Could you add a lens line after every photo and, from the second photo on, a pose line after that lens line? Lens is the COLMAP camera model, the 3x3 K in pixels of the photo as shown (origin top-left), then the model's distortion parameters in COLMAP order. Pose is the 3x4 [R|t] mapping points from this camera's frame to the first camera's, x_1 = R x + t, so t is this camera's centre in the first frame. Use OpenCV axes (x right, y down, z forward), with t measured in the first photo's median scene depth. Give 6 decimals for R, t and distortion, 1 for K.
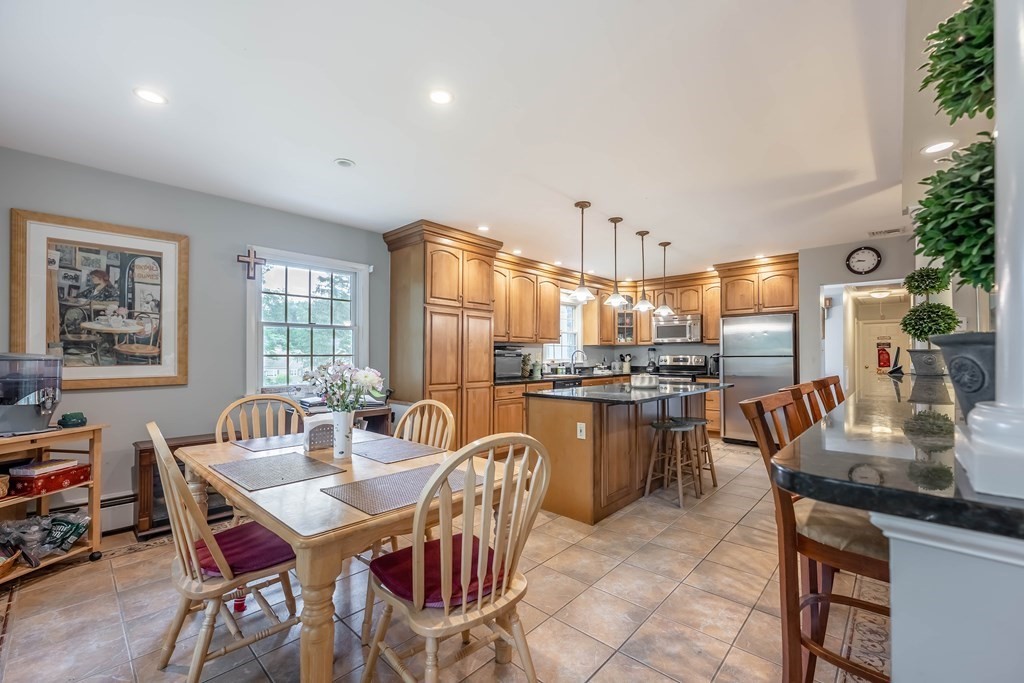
lens RADIAL K [[407.9, 0, 517.3], [0, 407.9, 351.2], [0, 0, 1]] dist [-0.005229, 0.000530]
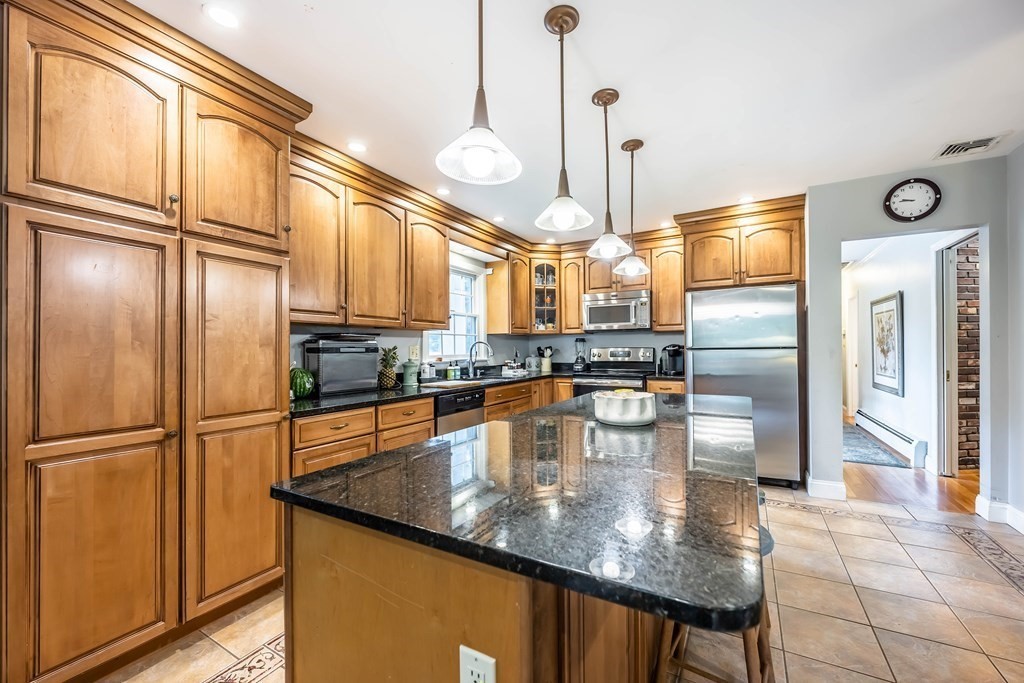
lens RADIAL K [[407.9, 0, 514.9], [0, 407.9, 345.9], [0, 0, 1]] dist [-0.005229, 0.000530]
pose [[0.974419, -0.007173, 0.224622, 0.065921], [0.006457, 0.999971, 0.003923, 0.003373], [-0.224644, -0.002372, 0.974438, 0.399622]]
